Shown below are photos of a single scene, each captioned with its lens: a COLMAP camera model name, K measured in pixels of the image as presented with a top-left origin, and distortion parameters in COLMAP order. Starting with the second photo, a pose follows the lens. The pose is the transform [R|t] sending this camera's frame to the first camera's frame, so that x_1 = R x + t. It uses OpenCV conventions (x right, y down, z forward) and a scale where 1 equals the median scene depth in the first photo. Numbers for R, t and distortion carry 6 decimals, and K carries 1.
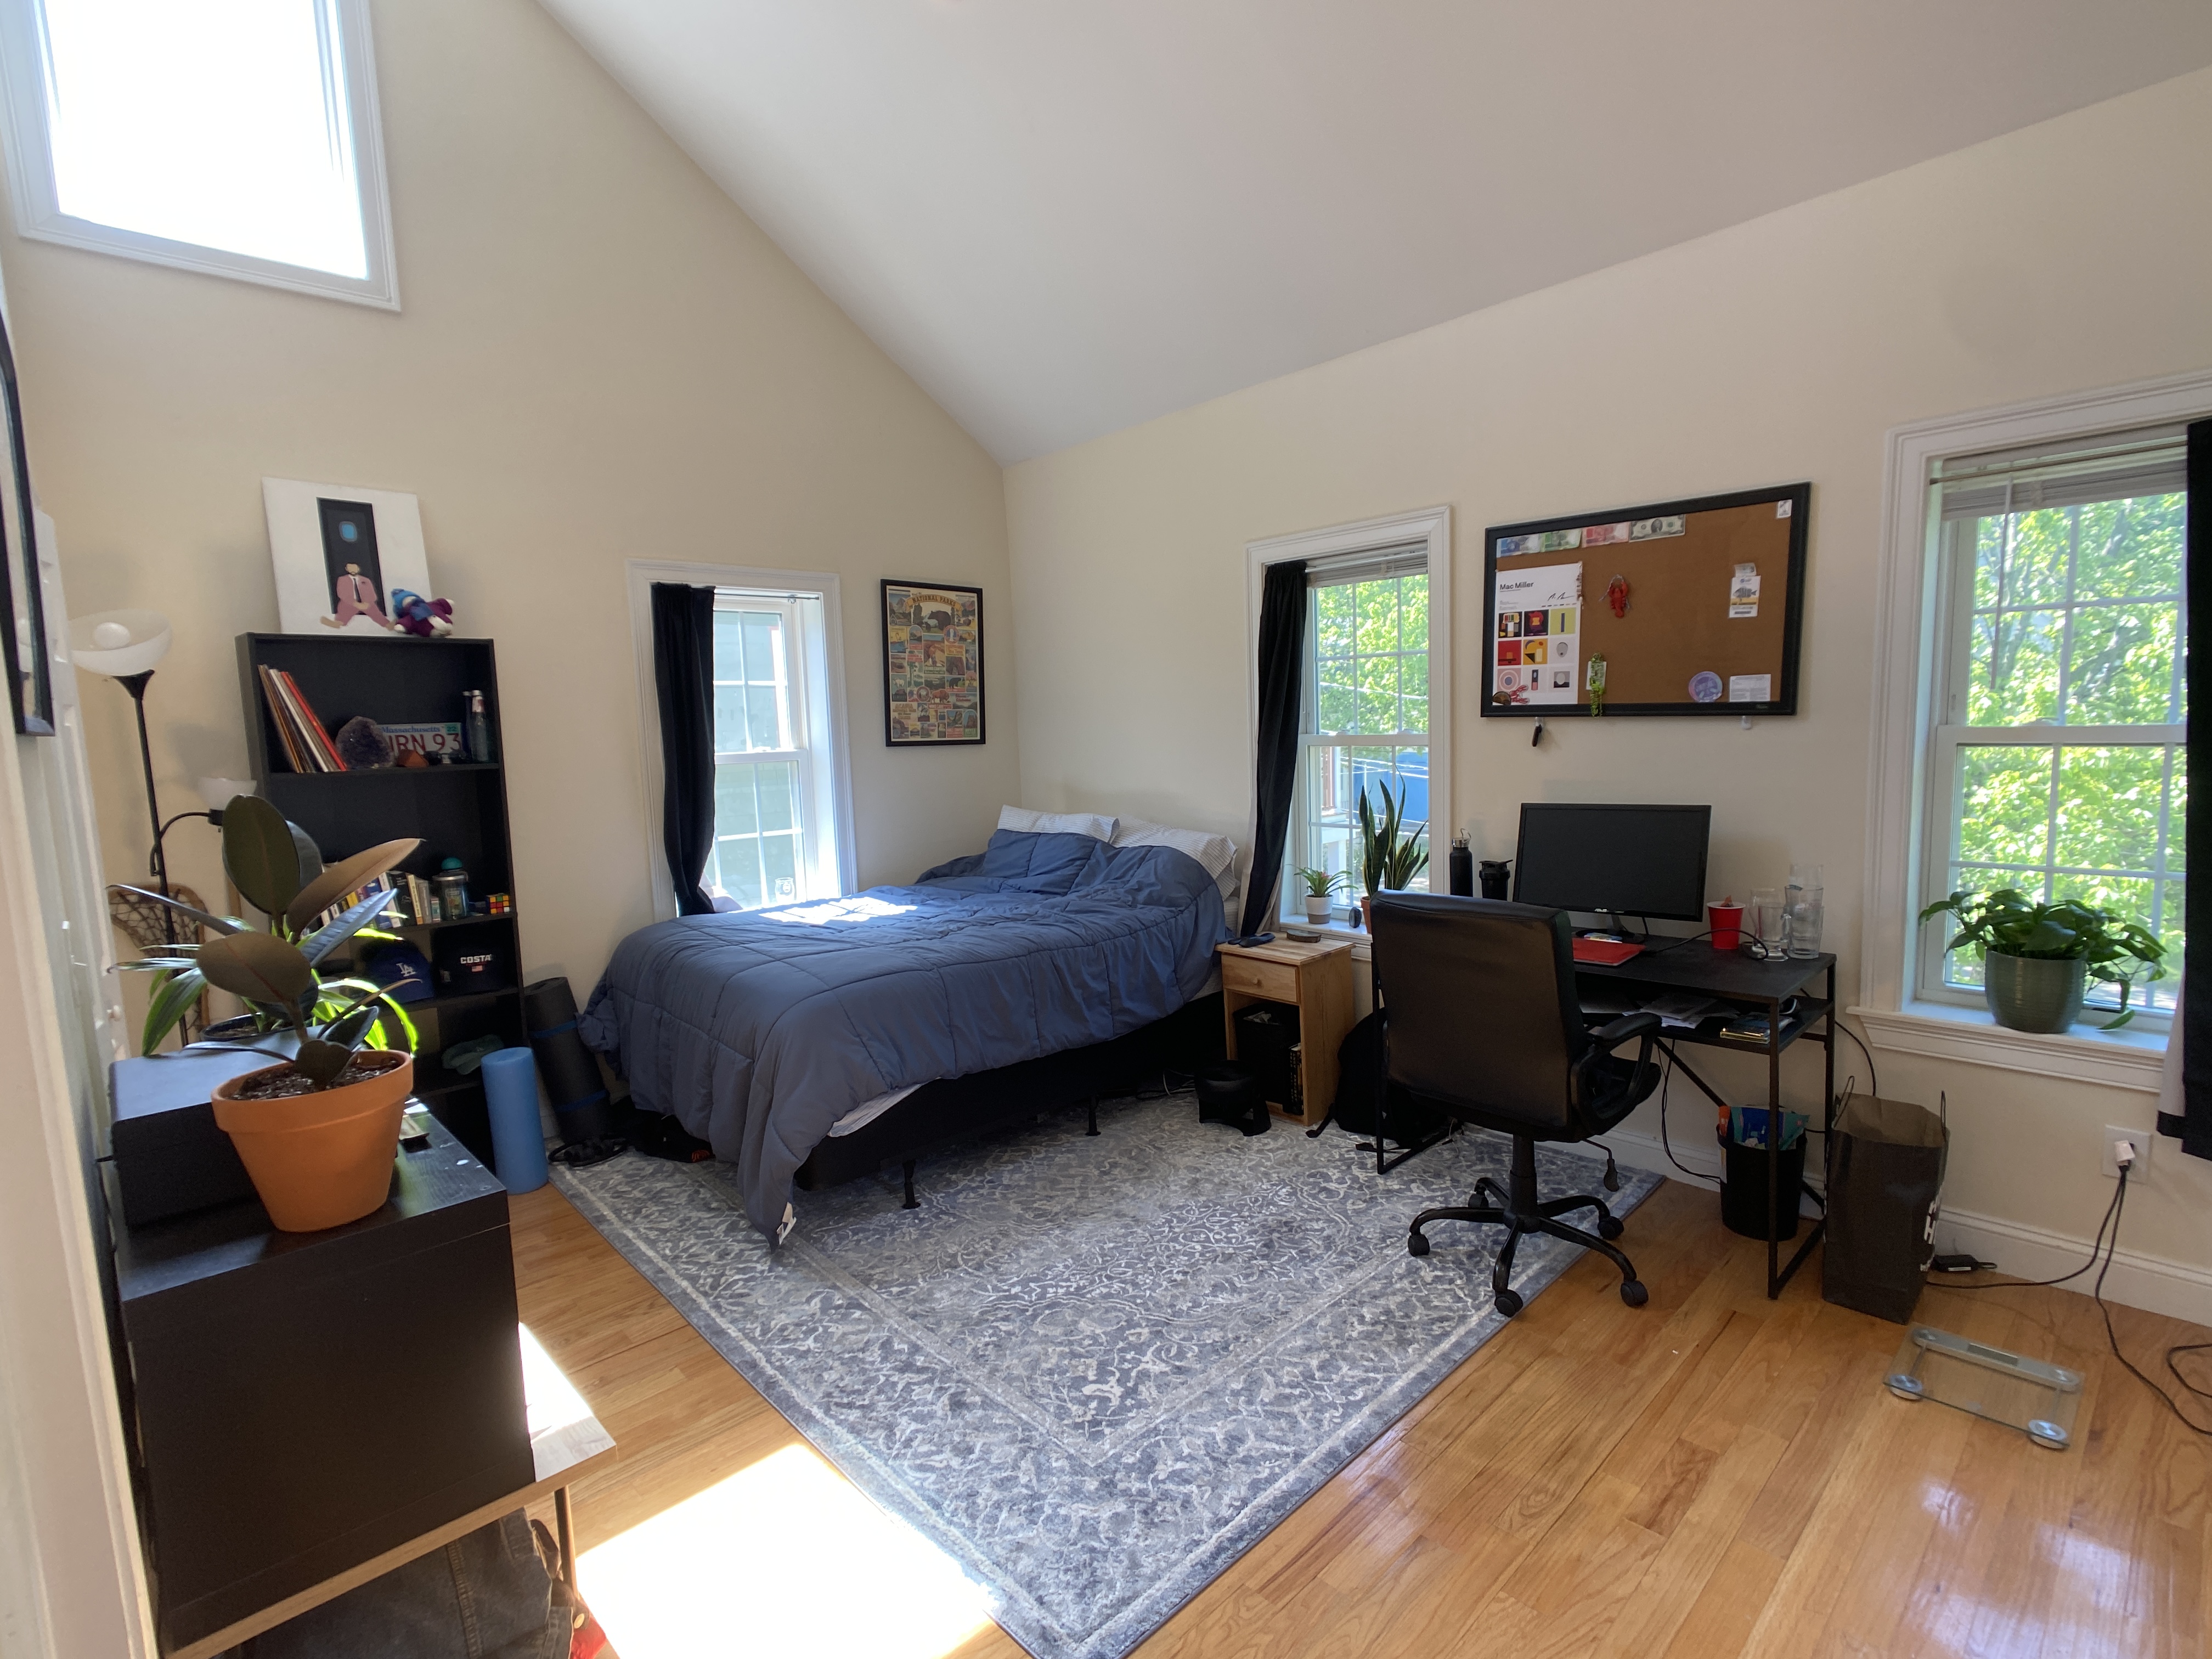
lens RADIAL K [[1089.7, 0, 1112.9], [0, 1089.7, 844.9], [0, 0, 1]] dist [-0.001054, 0.001162]
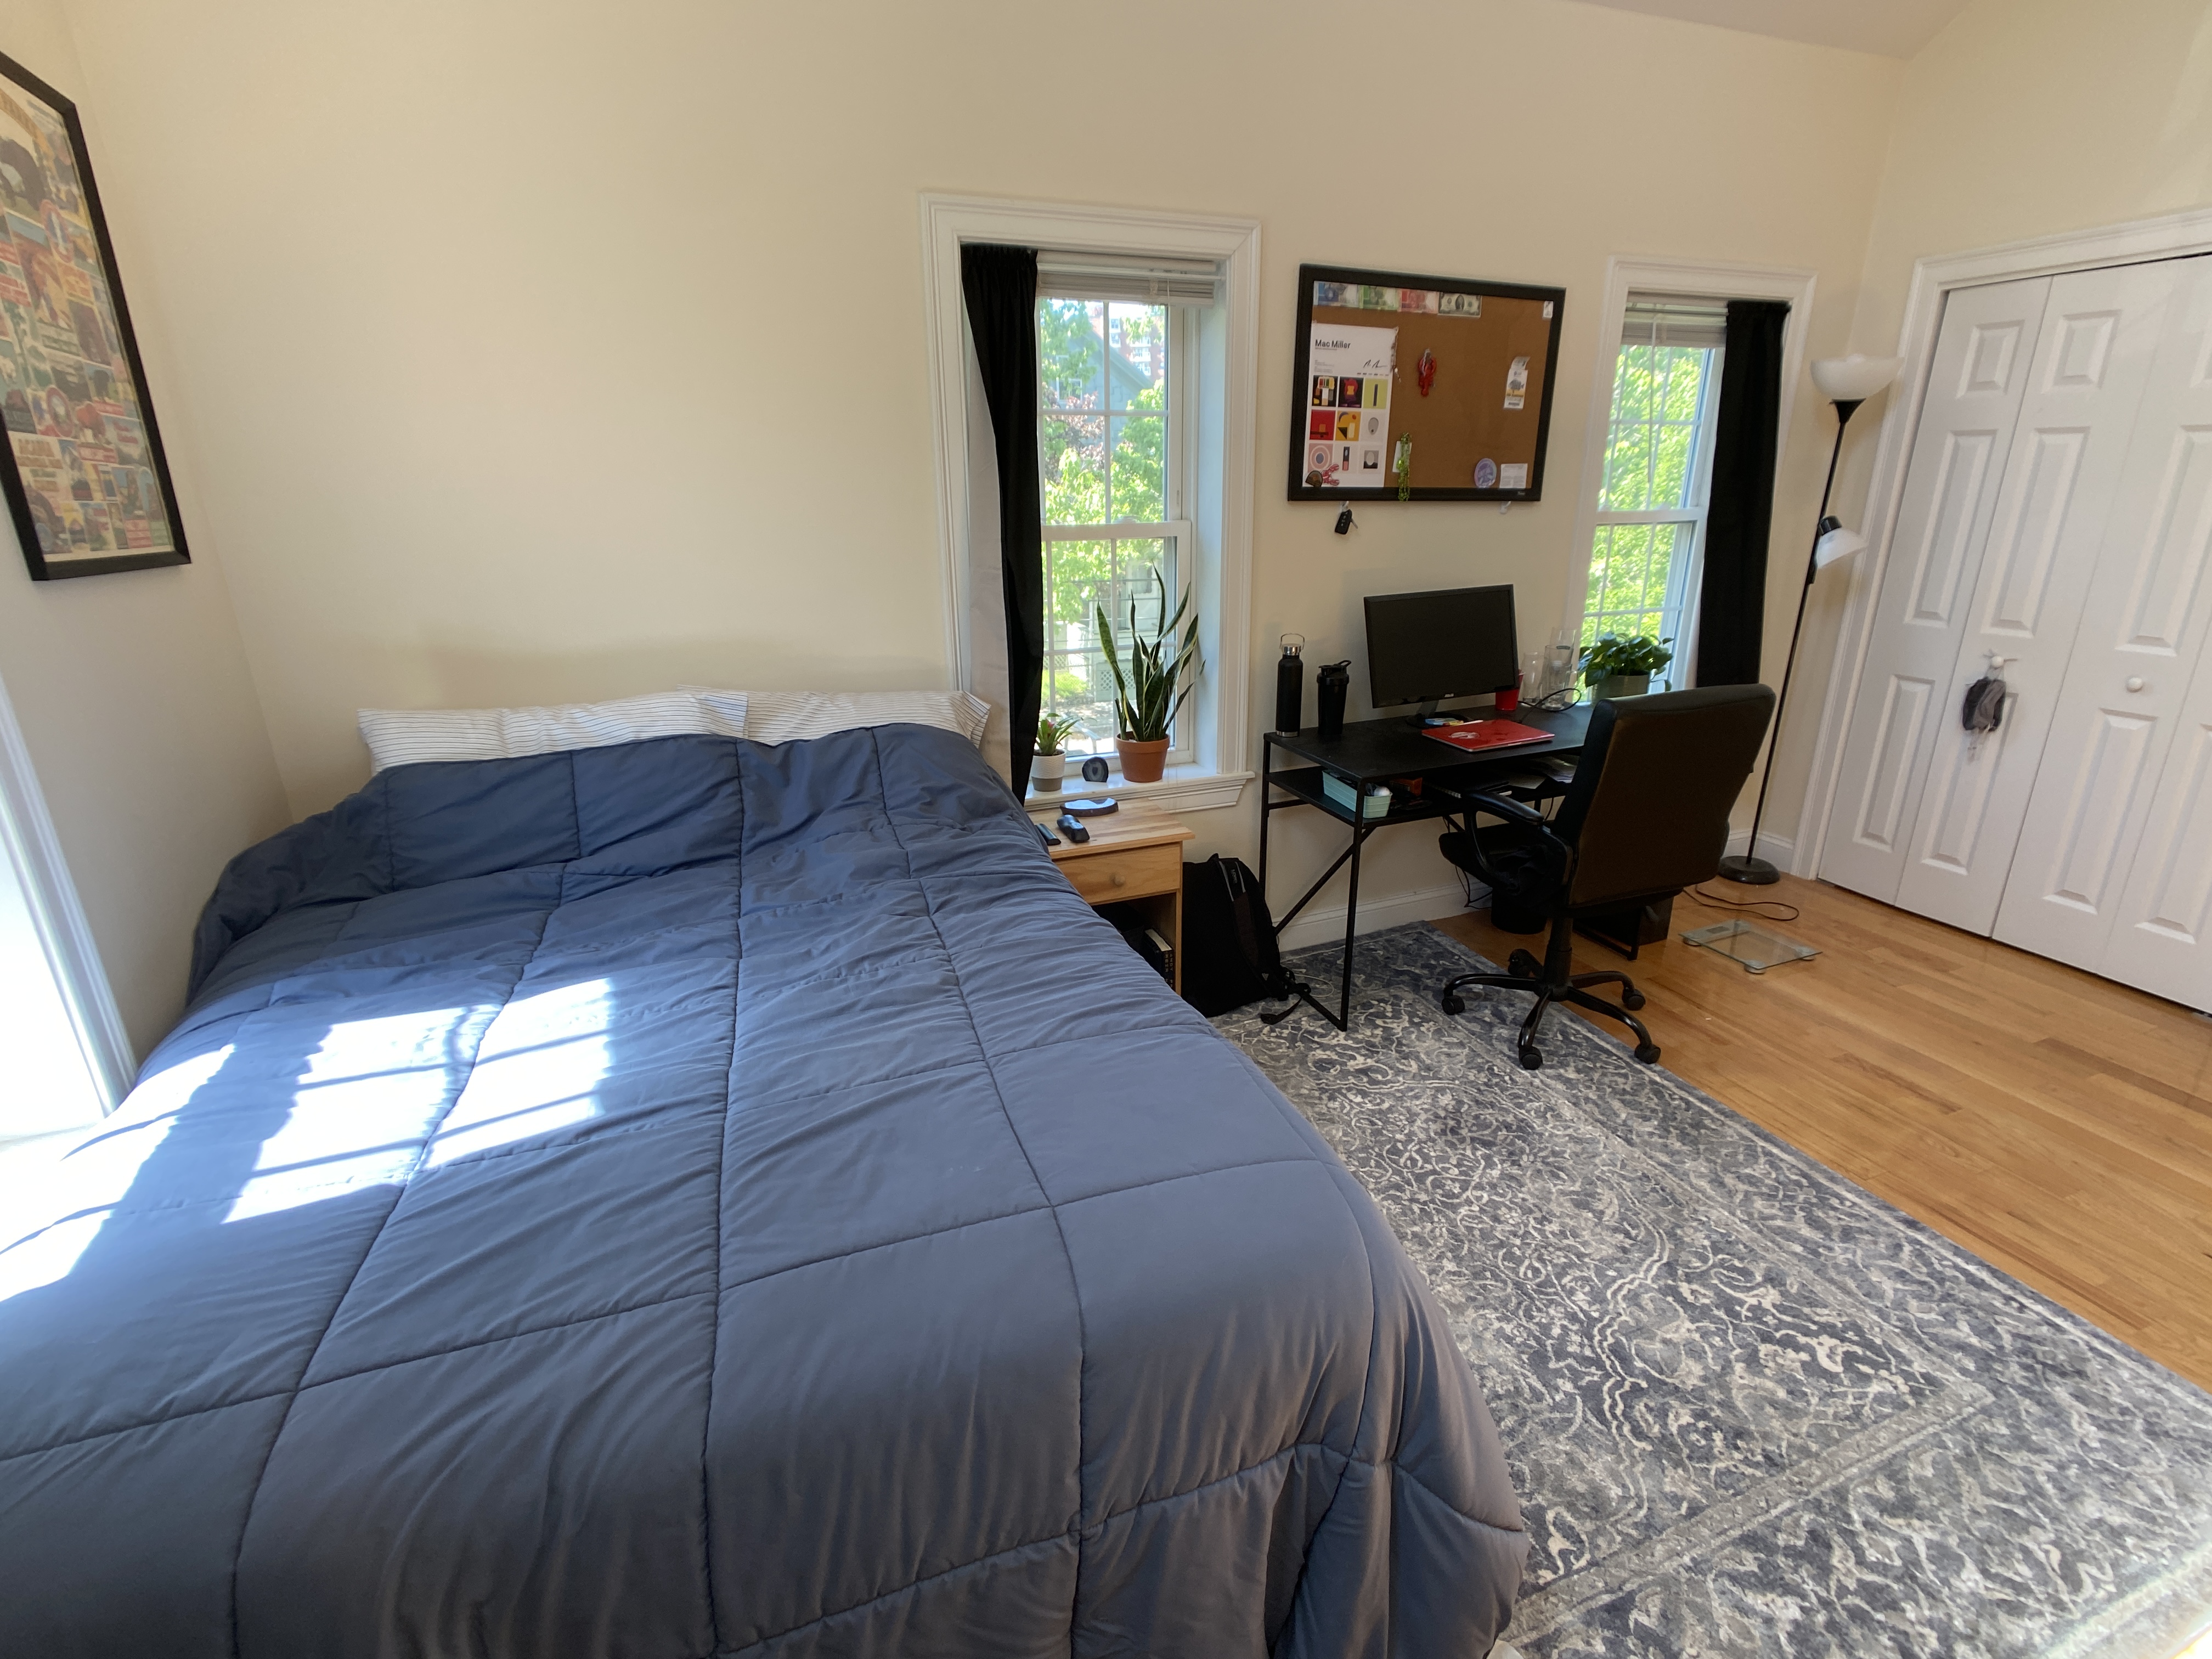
lens RADIAL K [[1089.7, 0, 1112.9], [0, 1089.7, 844.9], [0, 0, 1]] dist [-0.001054, 0.001162]
pose [[0.339973, -0.273631, 0.899747, -0.599180], [0.105570, 0.961792, 0.252610, -0.093782], [-0.934491, 0.009106, 0.355870, 0.880585]]
